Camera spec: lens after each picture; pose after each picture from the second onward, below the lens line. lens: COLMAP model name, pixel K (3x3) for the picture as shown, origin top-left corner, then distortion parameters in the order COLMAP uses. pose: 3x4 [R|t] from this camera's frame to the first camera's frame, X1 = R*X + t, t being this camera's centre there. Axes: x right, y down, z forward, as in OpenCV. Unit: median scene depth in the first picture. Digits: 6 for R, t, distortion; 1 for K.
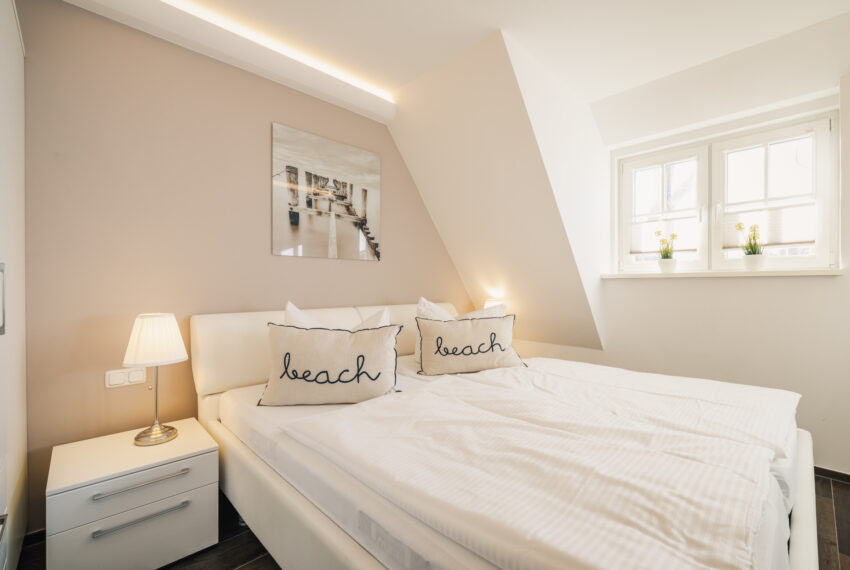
lens RADIAL K [[370.6, 0, 429.5], [0, 370.6, 283.2], [0, 0, 1]] dist [-0.002144, 0.000882]
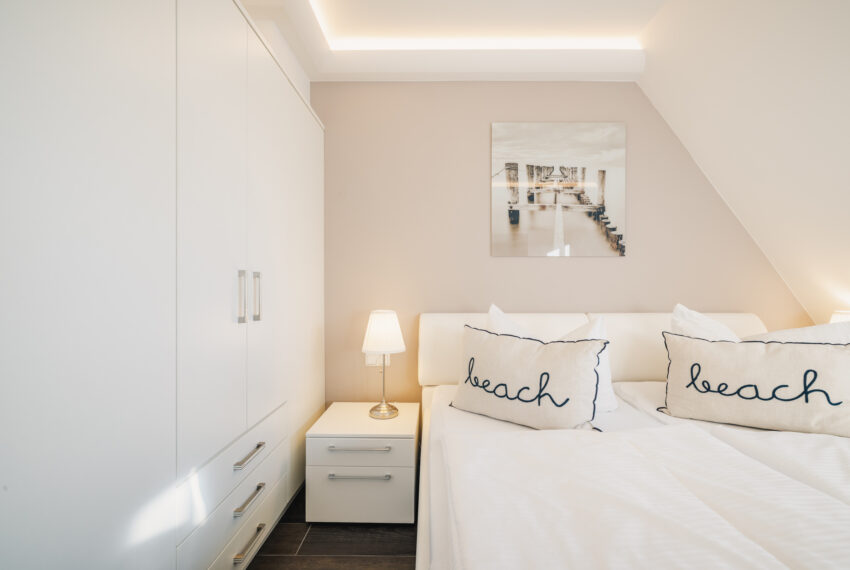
lens RADIAL K [[370.6, 0, 426.8], [0, 370.6, 286.6], [0, 0, 1]] dist [-0.002144, 0.000882]
pose [[0.712600, -0.000215, -0.701571, 0.153356], [0.003516, 0.999988, 0.003265, 0.000426], [0.701562, -0.004794, 0.712593, 0.174960]]
